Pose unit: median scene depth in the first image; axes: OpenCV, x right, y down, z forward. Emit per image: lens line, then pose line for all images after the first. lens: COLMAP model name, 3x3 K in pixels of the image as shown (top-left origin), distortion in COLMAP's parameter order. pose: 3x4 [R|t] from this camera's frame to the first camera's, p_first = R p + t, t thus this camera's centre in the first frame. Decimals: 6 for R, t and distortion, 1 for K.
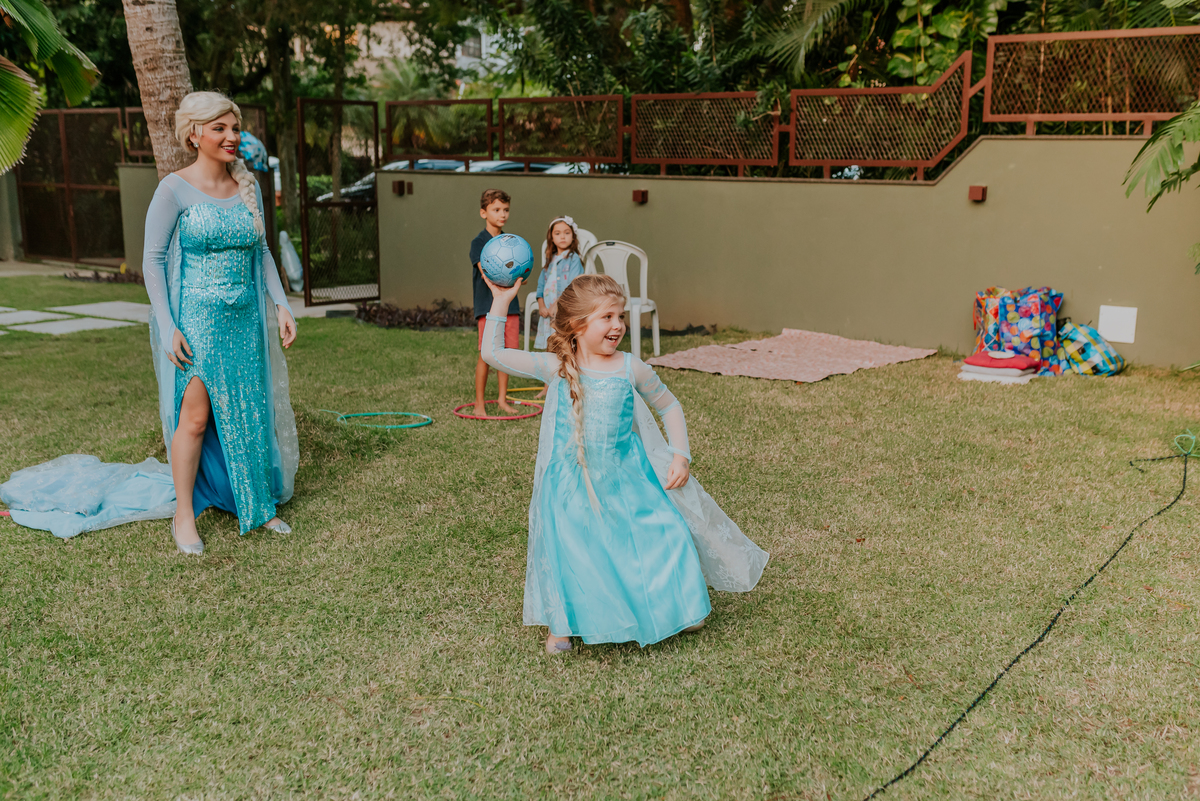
lens RADIAL K [[1184.4, 0, 606.4], [0, 1184.4, 426.6], [0, 0, 1]] dist [-0.005904, 0.000000]
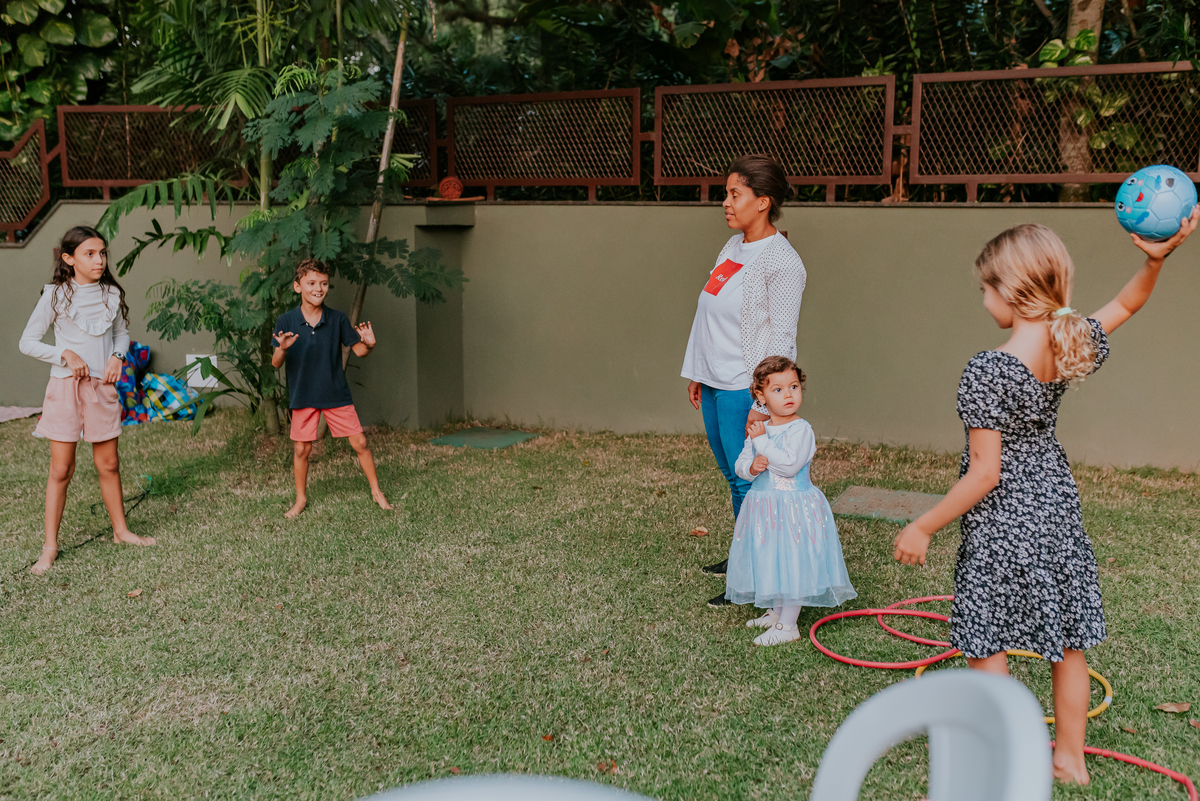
lens RADIAL K [[1184.4, 0, 599.6], [0, 1184.4, 402.2], [0, 0, 1]] dist [-0.005904, 0.000000]
pose [[0.874089, -0.086567, 0.477991, 0.202727], [0.111928, 0.993408, -0.024767, 0.008644], [-0.472696, 0.075149, 0.878016, -0.113564]]
